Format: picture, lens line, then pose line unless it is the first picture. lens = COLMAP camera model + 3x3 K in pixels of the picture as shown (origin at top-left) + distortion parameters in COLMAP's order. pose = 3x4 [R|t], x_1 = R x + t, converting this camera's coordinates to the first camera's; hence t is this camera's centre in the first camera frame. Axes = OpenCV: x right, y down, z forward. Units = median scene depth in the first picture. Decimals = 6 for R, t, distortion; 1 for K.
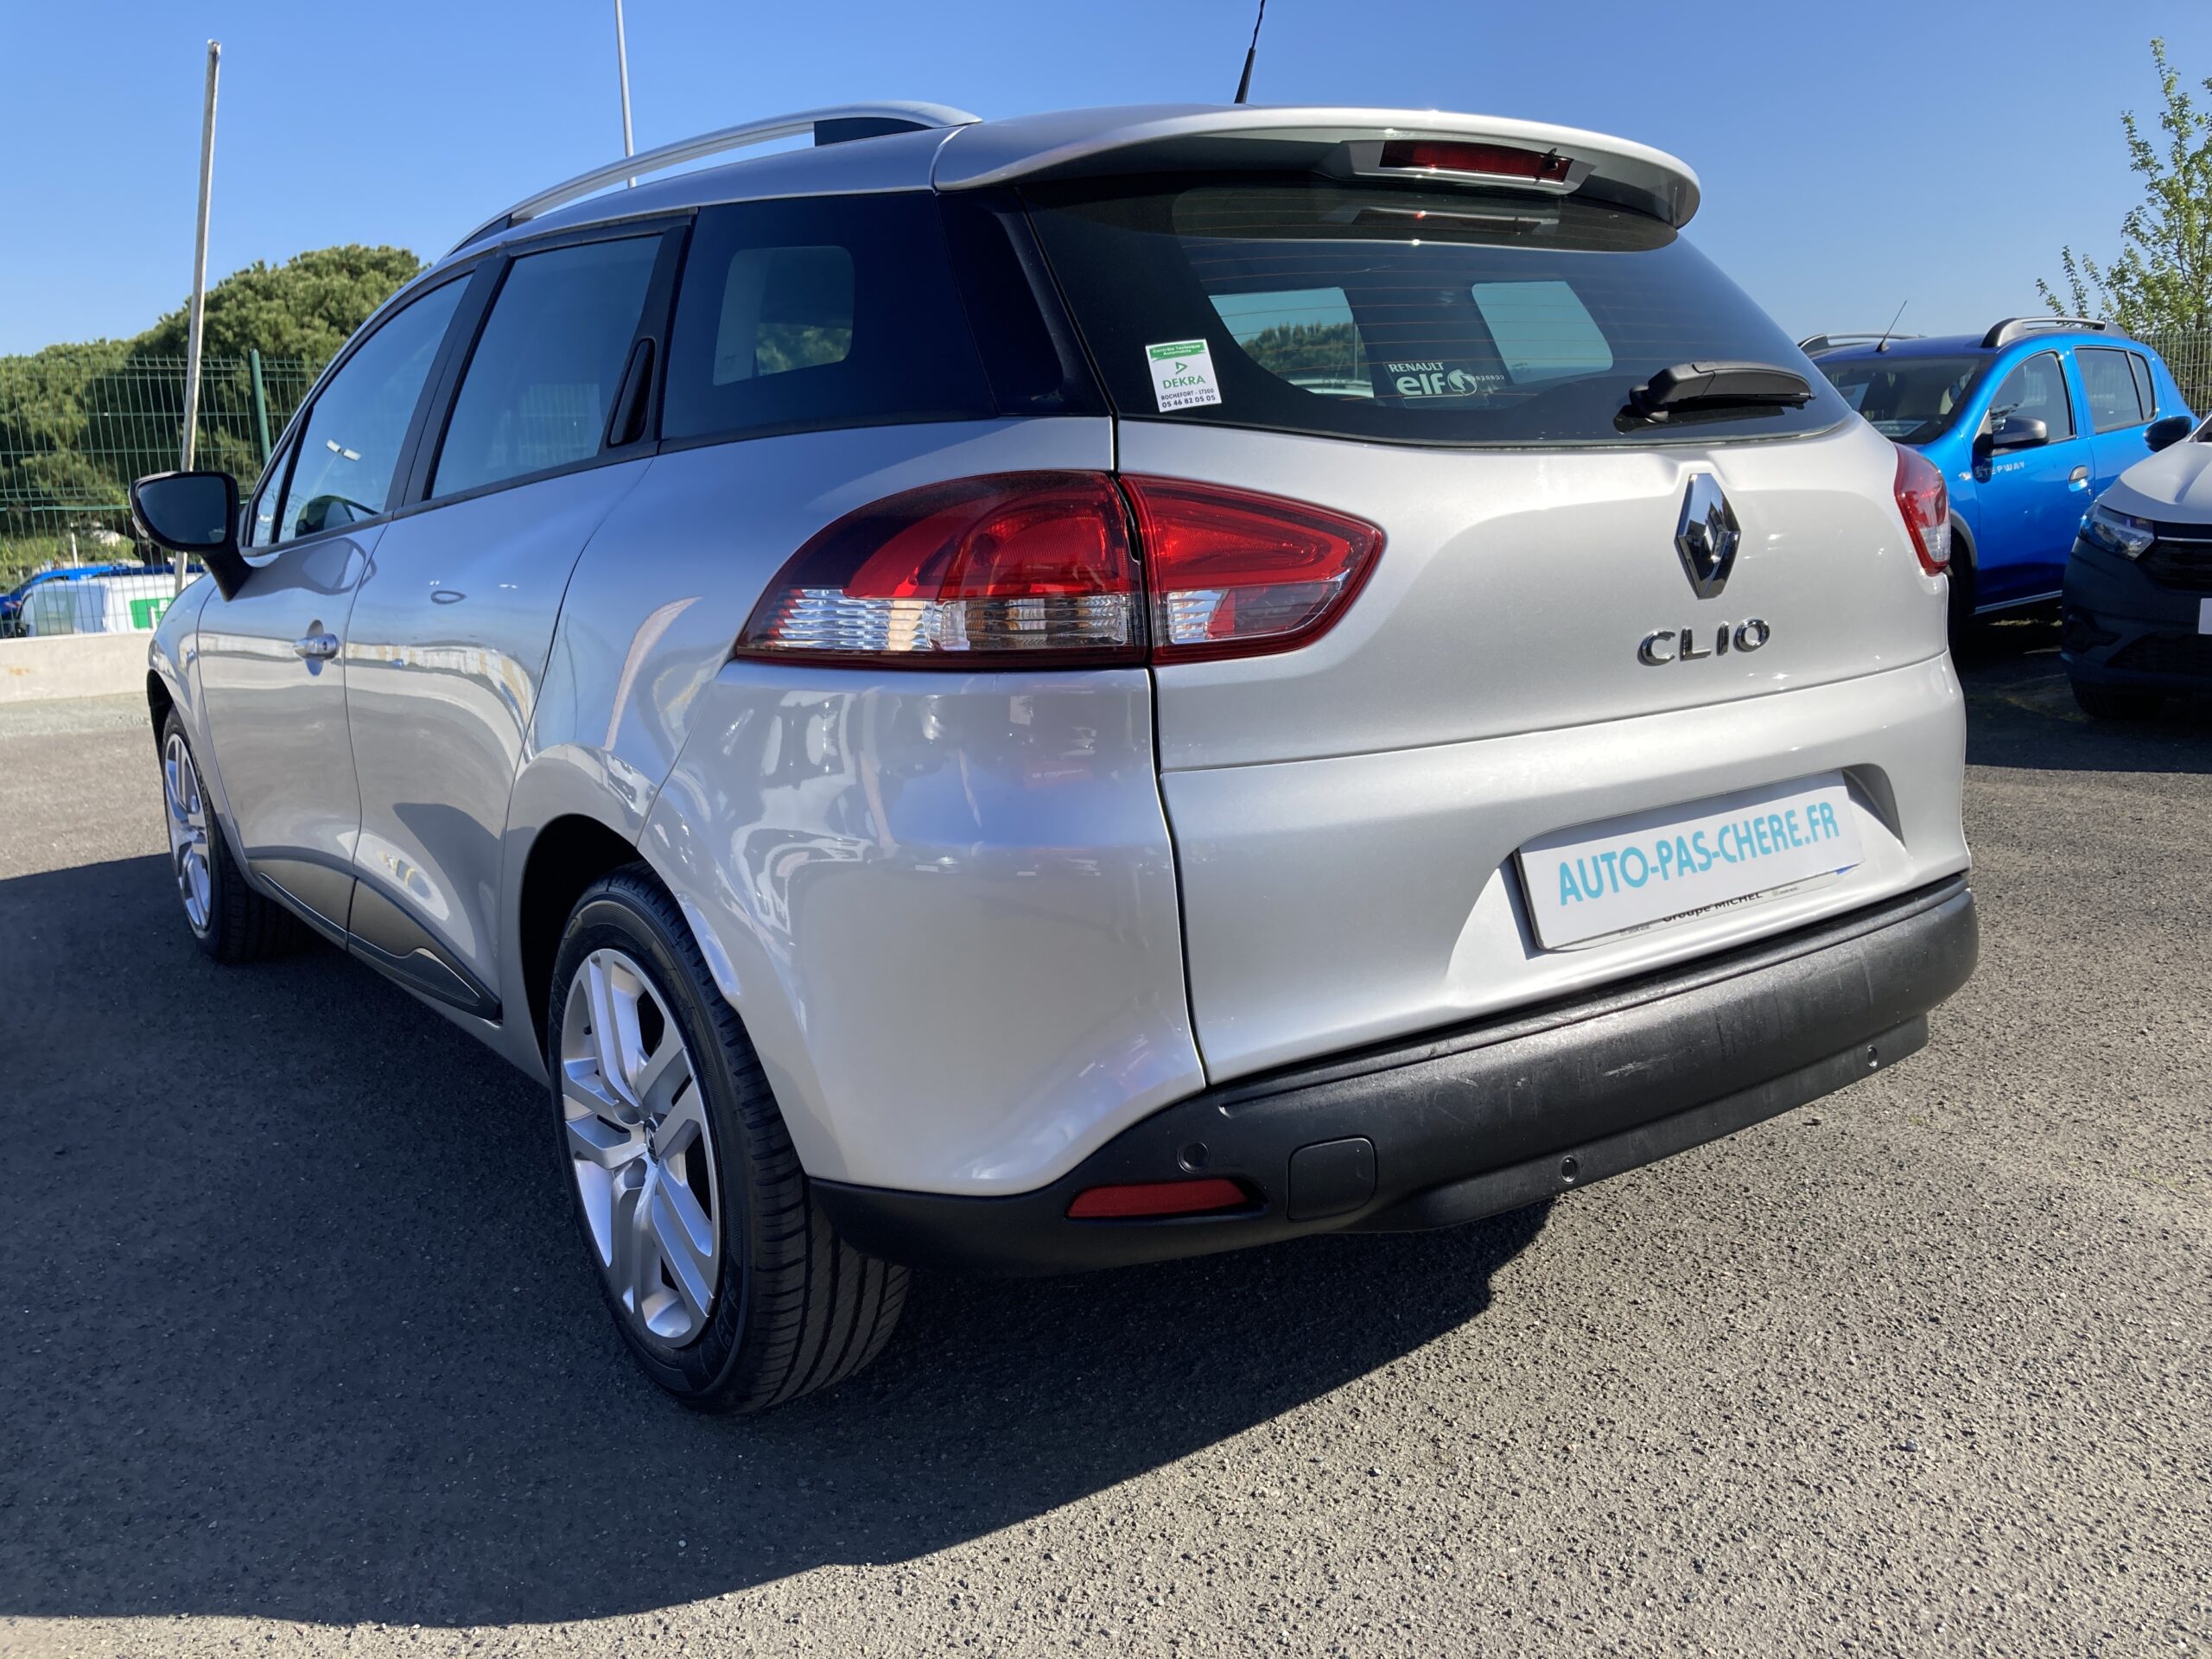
lens RADIAL K [[1795.9, 0, 1105.6], [0, 1795.9, 829.7], [0, 0, 1]] dist [-0.001456, -0.000371]
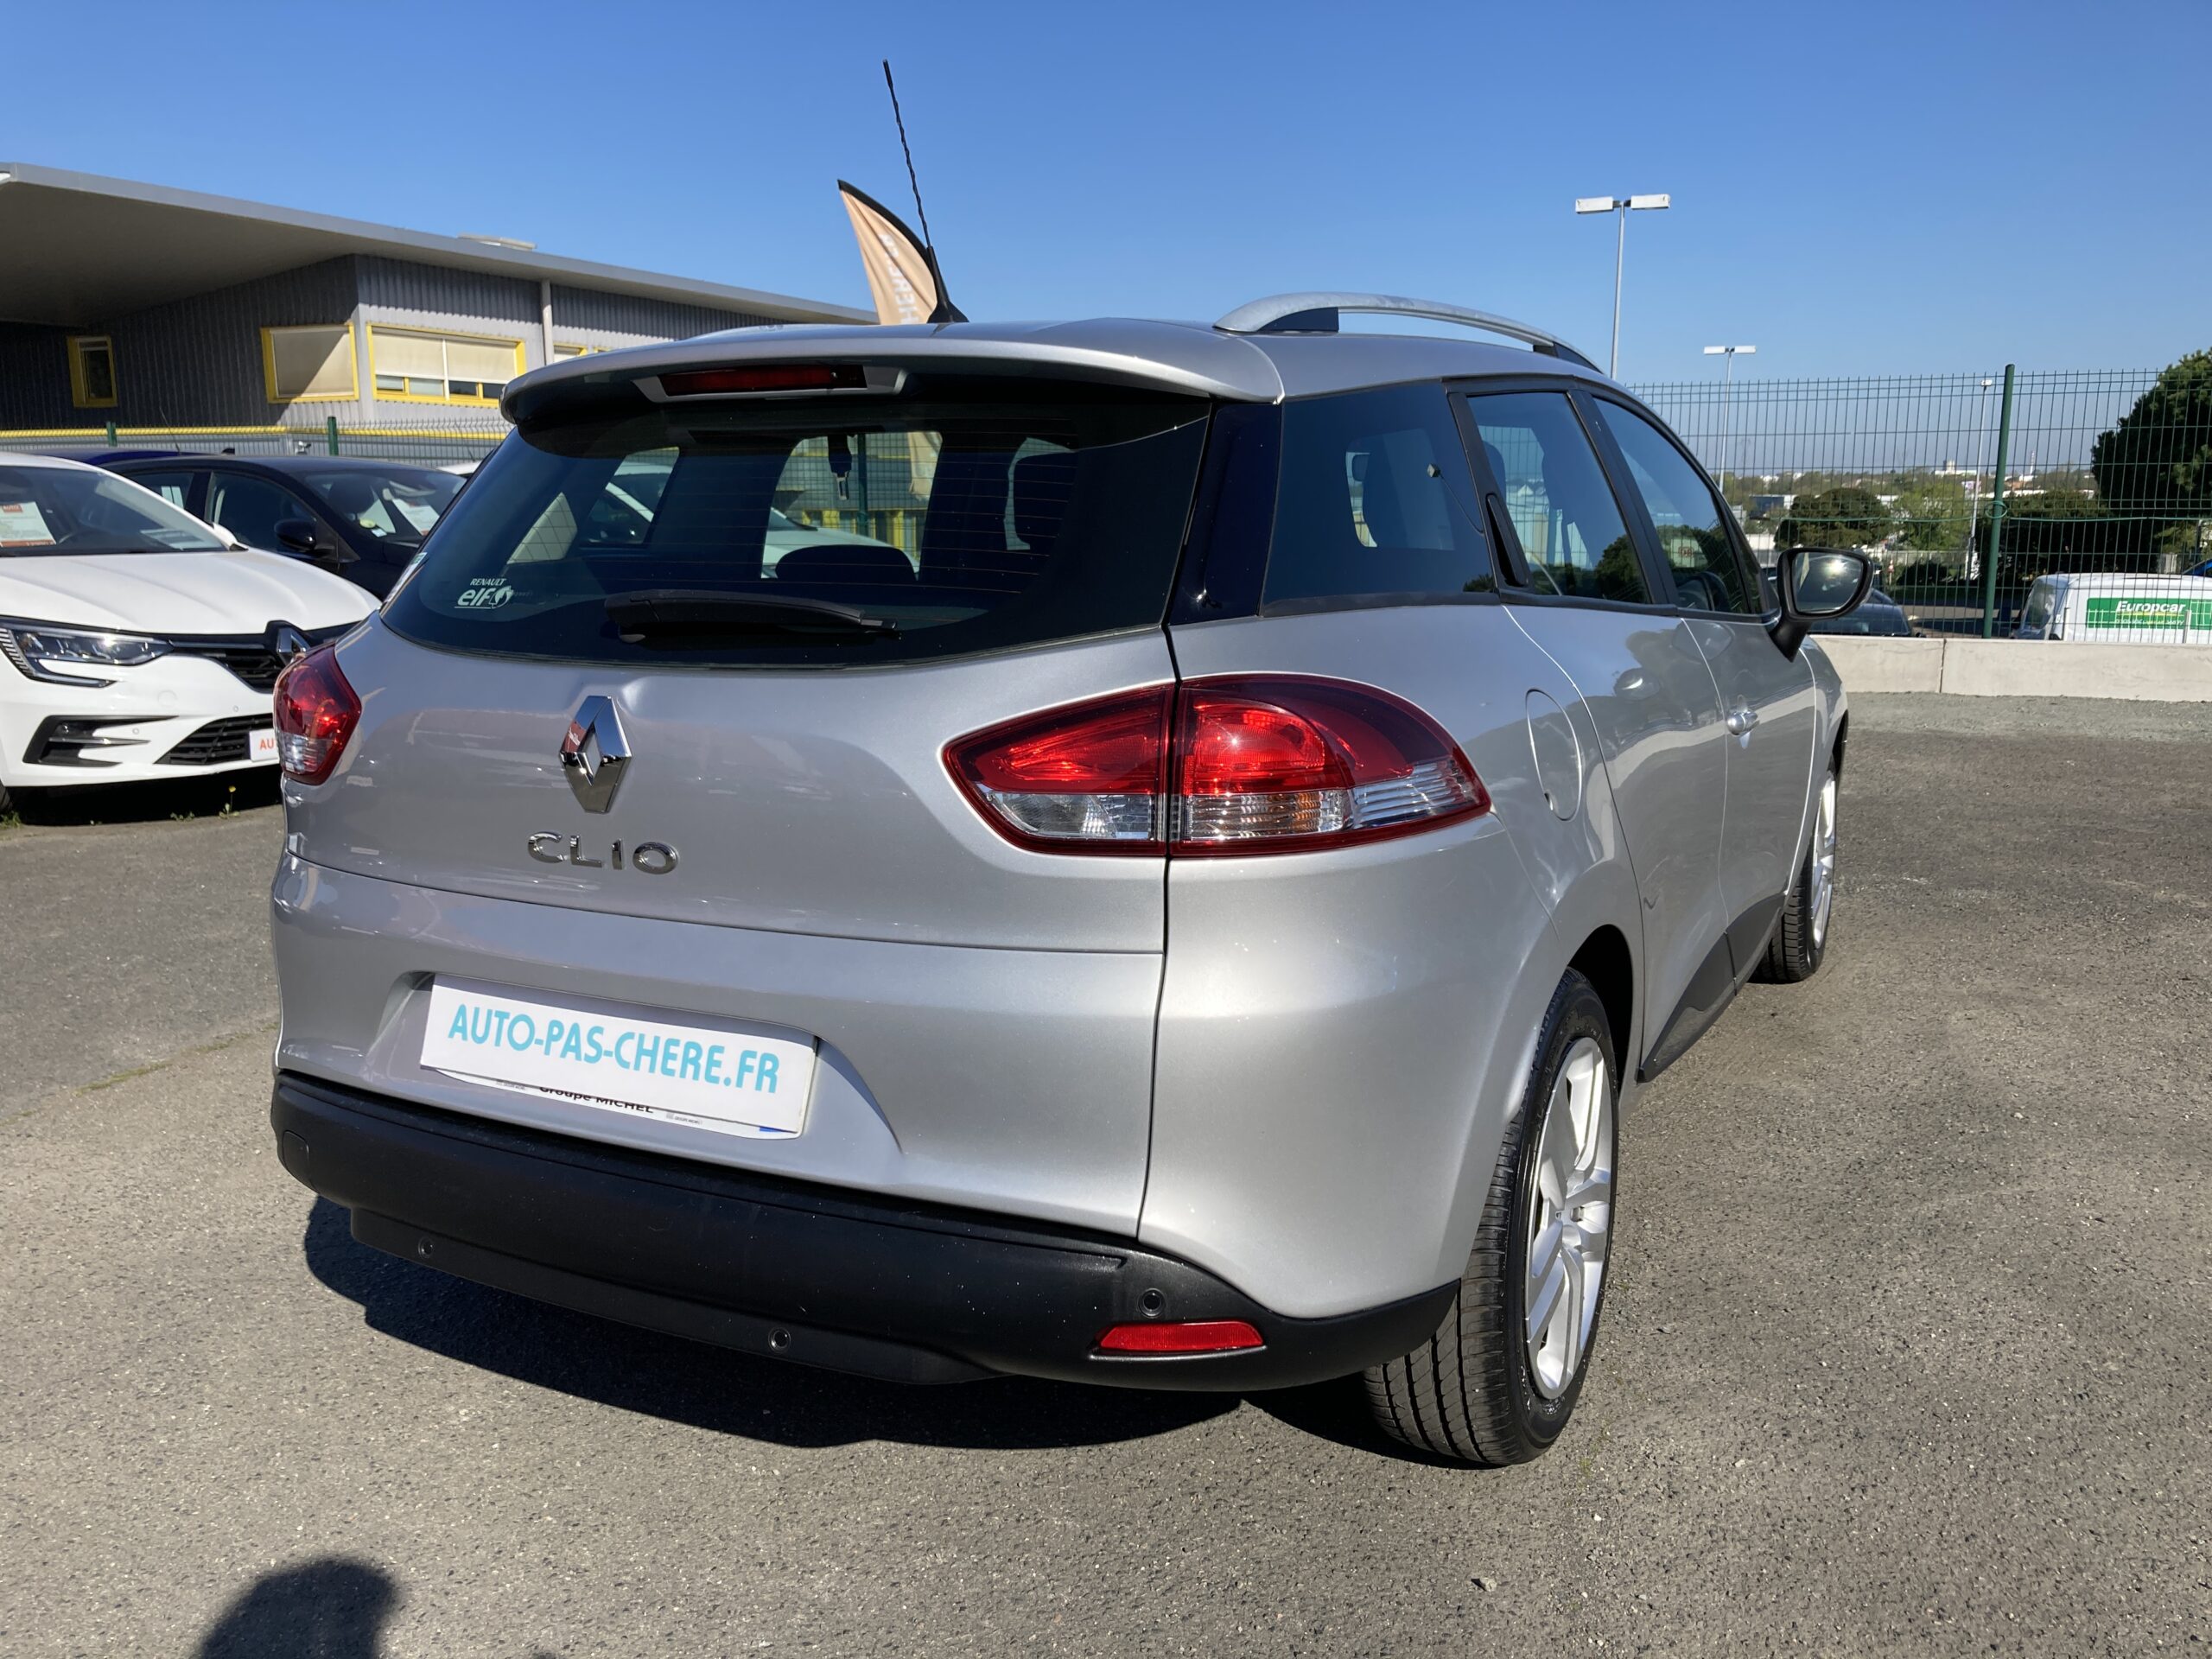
lens RADIAL K [[1795.9, 0, 1104.8], [0, 1795.9, 830.6], [0, 0, 1]] dist [-0.001456, -0.000371]
pose [[0.459344, 0.191620, -0.867344, 1.398379], [-0.181671, 0.976080, 0.119430, -0.300966], [0.869482, 0.102711, 0.483168, 0.743727]]
